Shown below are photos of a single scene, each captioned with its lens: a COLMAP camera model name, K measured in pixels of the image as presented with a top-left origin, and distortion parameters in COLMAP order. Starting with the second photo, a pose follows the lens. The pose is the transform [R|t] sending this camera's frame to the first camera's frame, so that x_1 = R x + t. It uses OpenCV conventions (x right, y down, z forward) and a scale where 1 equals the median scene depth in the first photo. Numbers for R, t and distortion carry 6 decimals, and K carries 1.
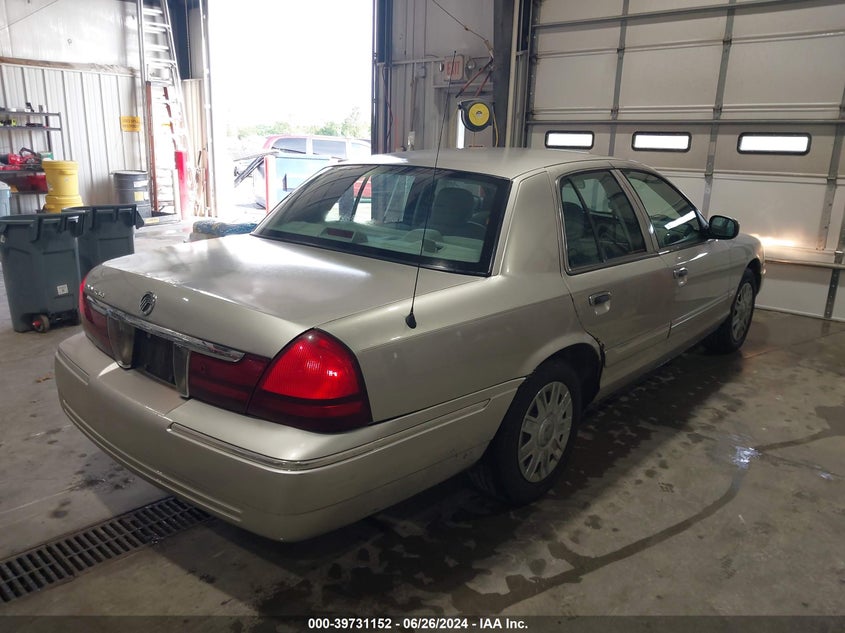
lens RADIAL K [[661.2, 0, 422.5], [0, 661.2, 316.5], [0, 0, 1]] dist [0.024703, 0.001824]
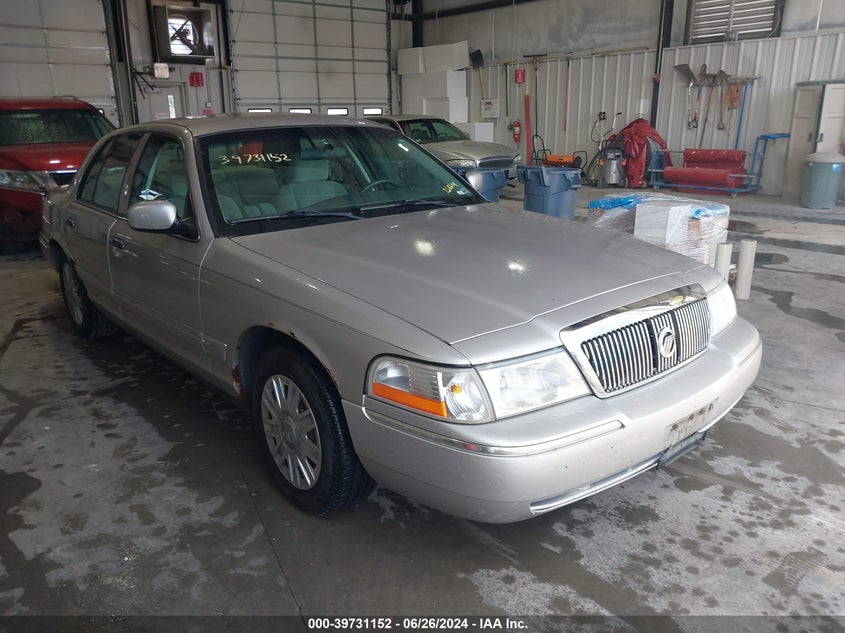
lens RADIAL K [[661.2, 0, 422.5], [0, 661.2, 316.5], [0, 0, 1]] dist [0.024703, 0.001824]
pose [[-0.153478, 0.262802, -0.952565, 1.240465], [-0.241256, 0.924848, 0.294027, -0.349009], [0.958248, 0.274939, -0.078541, 1.506339]]
